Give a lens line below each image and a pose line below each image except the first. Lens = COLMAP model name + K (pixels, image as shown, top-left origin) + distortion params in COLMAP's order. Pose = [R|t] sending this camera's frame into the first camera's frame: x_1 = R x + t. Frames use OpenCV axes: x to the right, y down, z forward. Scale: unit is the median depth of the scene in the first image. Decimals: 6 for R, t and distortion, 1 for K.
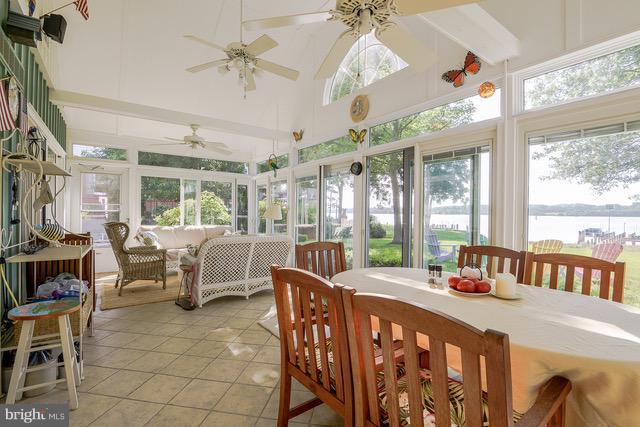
lens RADIAL K [[300.0, 0, 320.0], [0, 300.0, 213.5], [0, 0, 1]] dist [-0.000223, -0.000052]
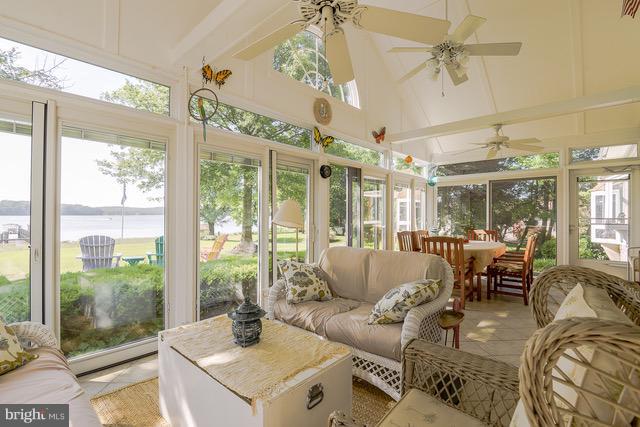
lens RADIAL K [[300.0, 0, 320.0], [0, 300.0, 213.5], [0, 0, 1]] dist [-0.000223, -0.000052]
pose [[-0.217885, -0.003953, 0.975967, -0.856575], [-0.001075, 0.999992, 0.003811, -0.010575], [-0.975974, -0.000219, -0.217887, 1.229413]]
